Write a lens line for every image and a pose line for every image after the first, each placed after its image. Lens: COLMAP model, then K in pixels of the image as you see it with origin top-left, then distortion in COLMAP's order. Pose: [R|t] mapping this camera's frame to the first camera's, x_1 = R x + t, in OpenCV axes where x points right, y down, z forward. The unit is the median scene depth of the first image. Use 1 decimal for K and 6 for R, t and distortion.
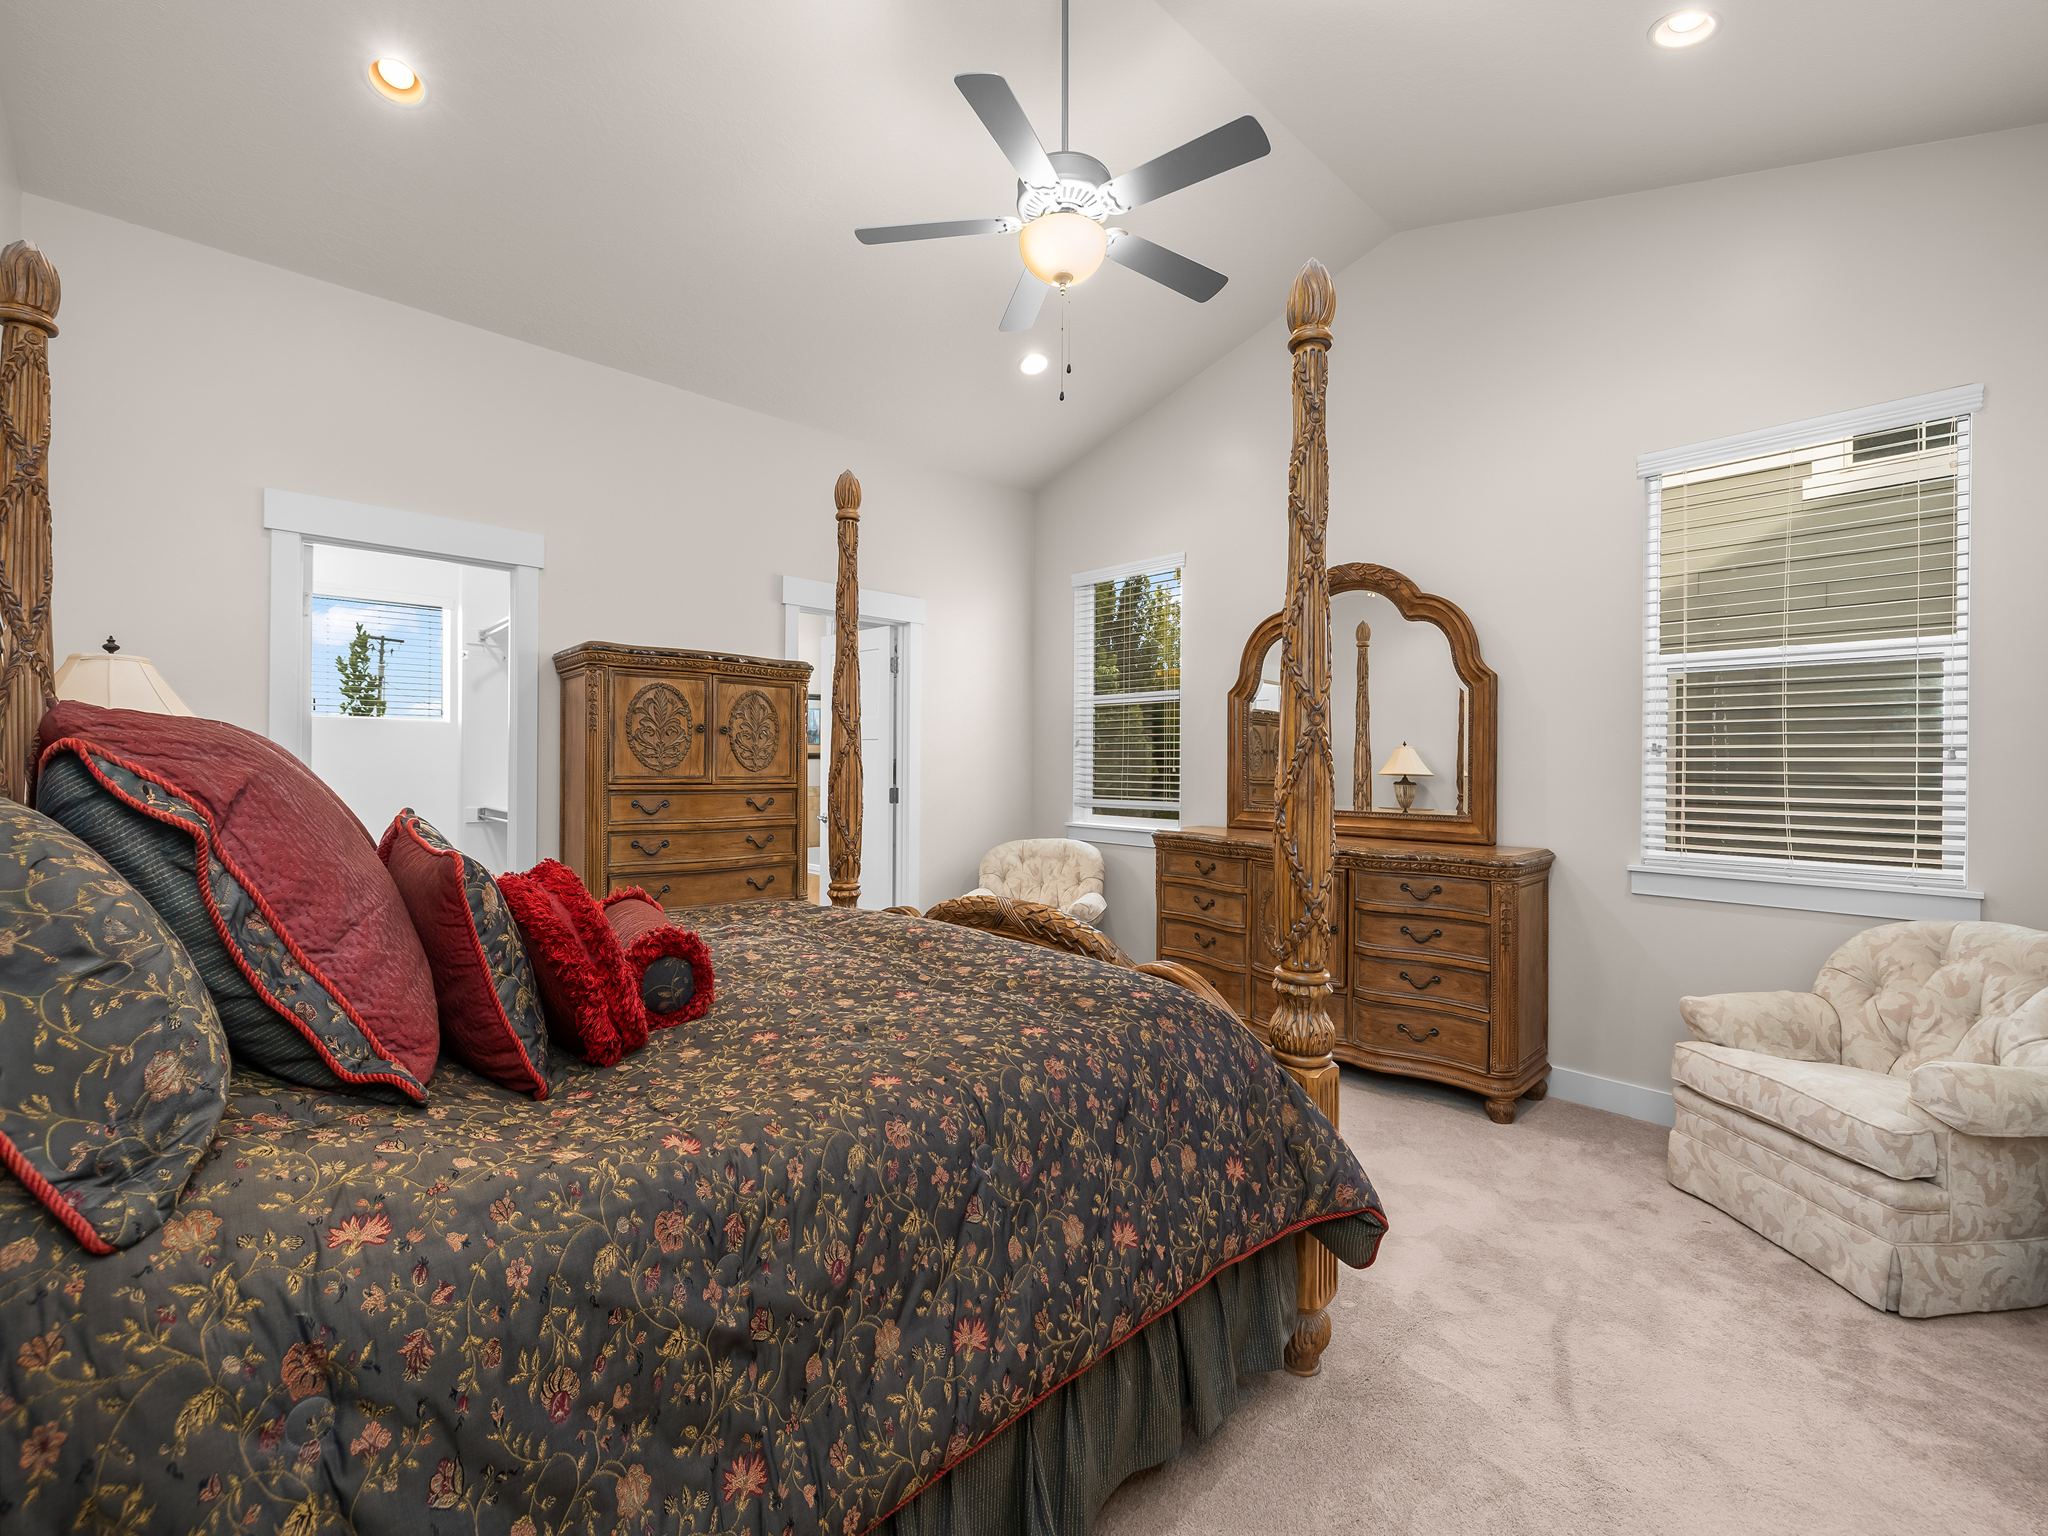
lens RADIAL K [[862.0, 0, 1015.2], [0, 862.0, 762.7], [0, 0, 1]] dist [-0.002205, 0.000110]
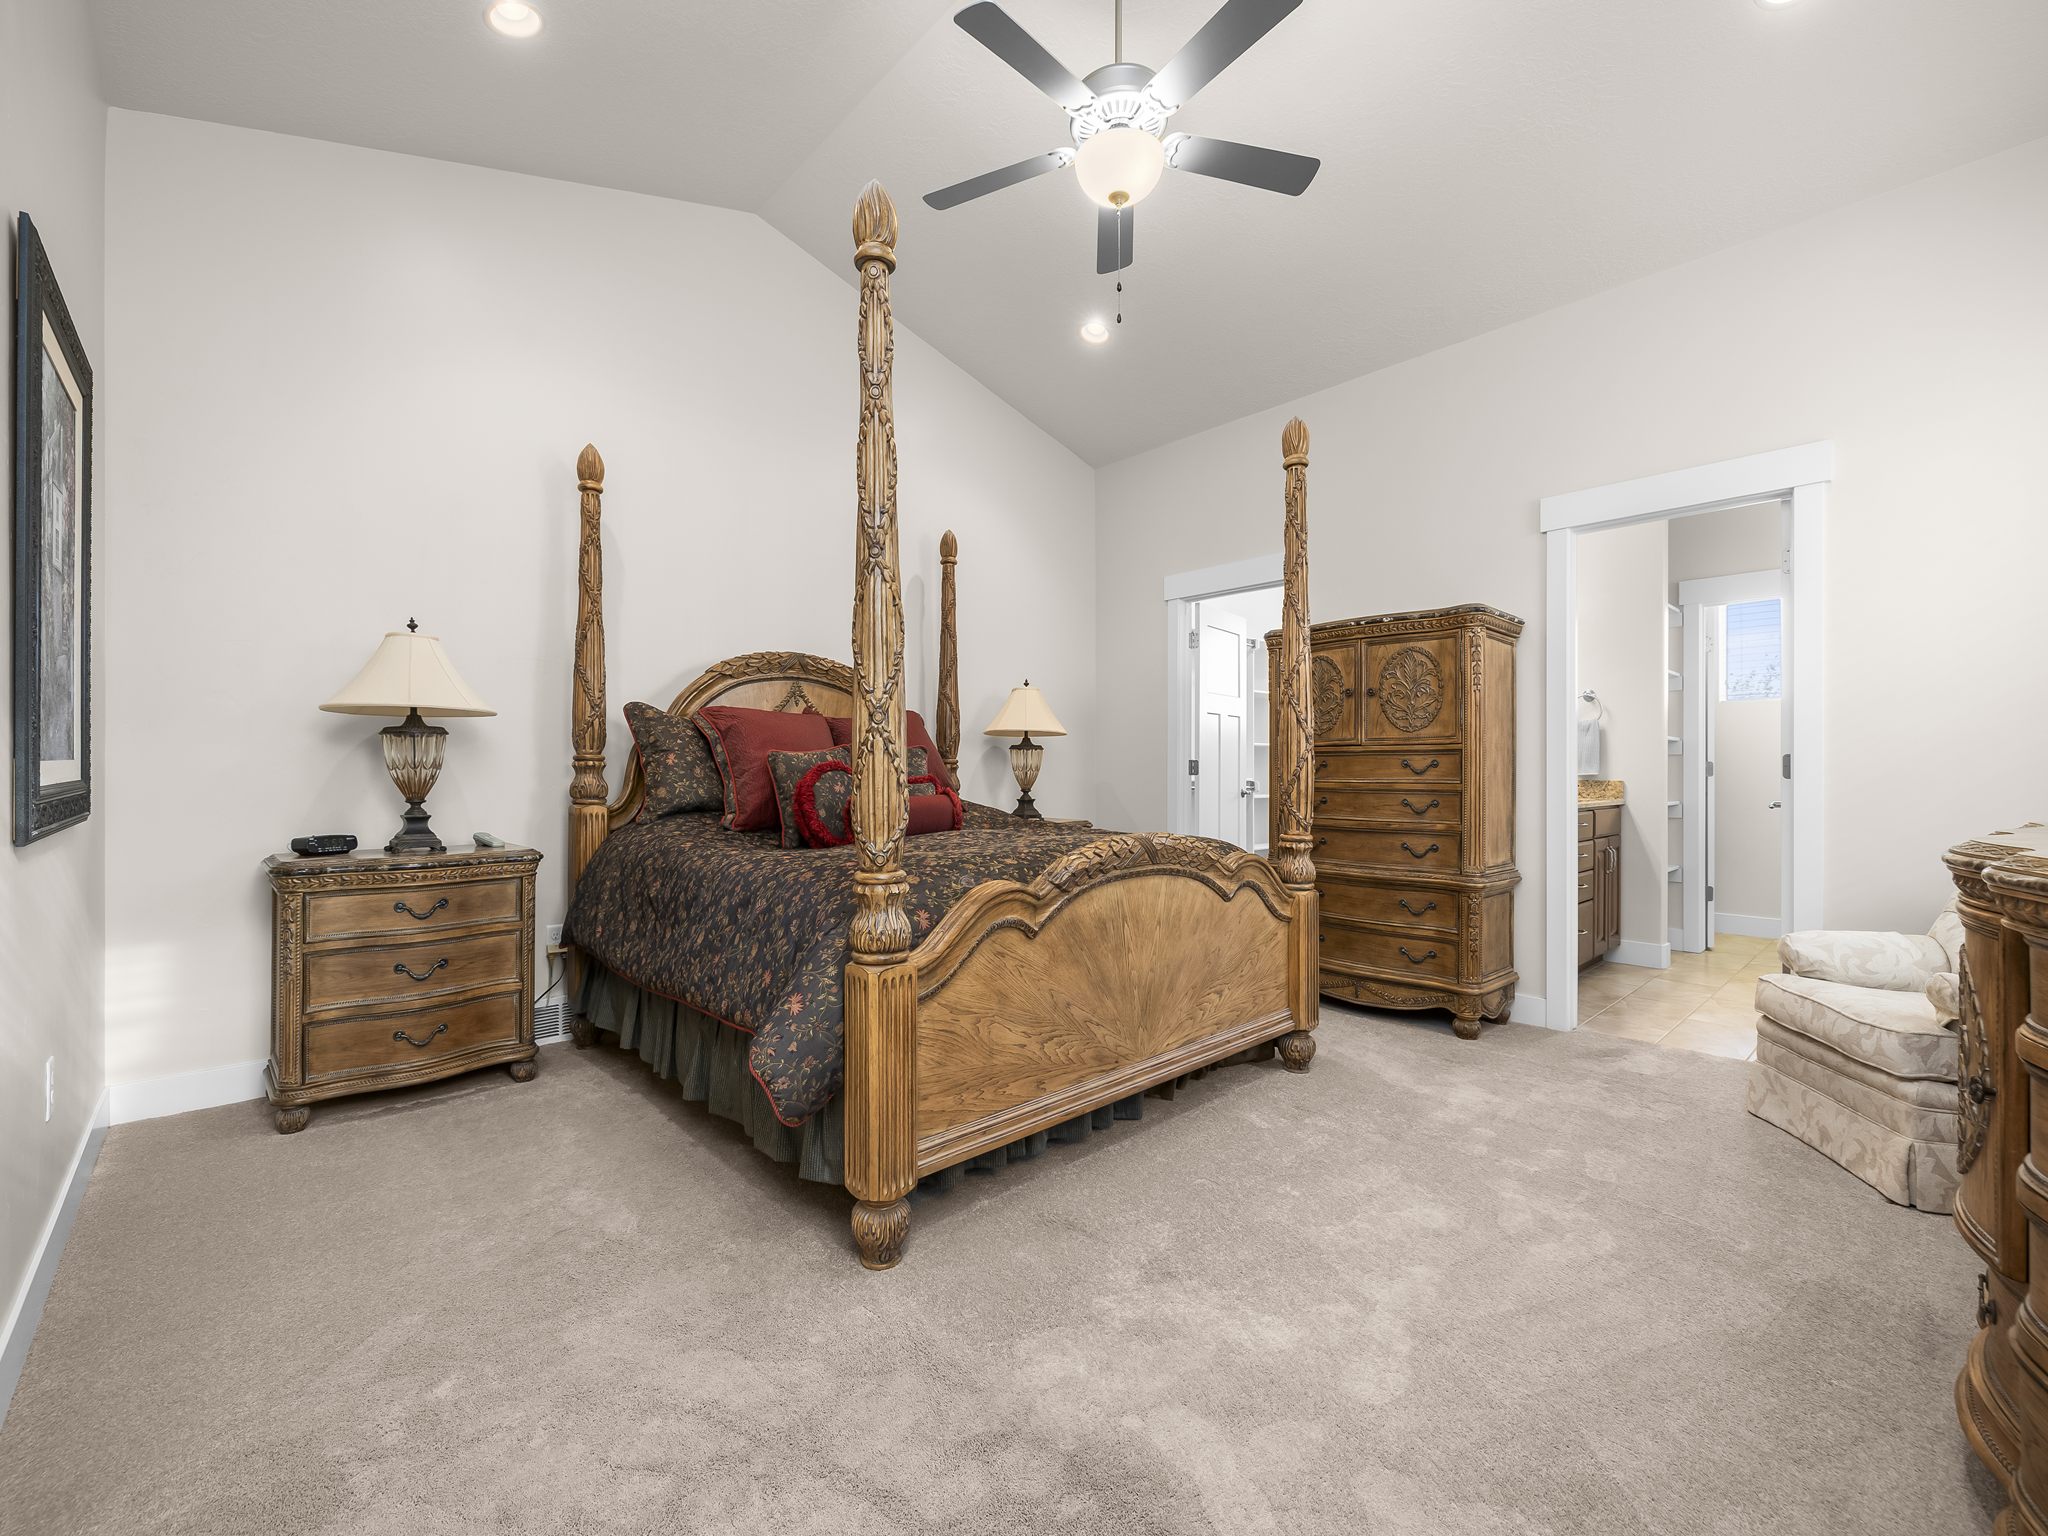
lens RADIAL K [[862.0, 0, 1012.9], [0, 862.0, 778.6], [0, 0, 1]] dist [-0.002205, 0.000110]
pose [[-0.000855, -0.003511, -0.999993, 0.673683], [-0.001519, 0.999993, -0.003510, 0.067872], [0.999998, 0.001516, -0.000860, 0.579560]]
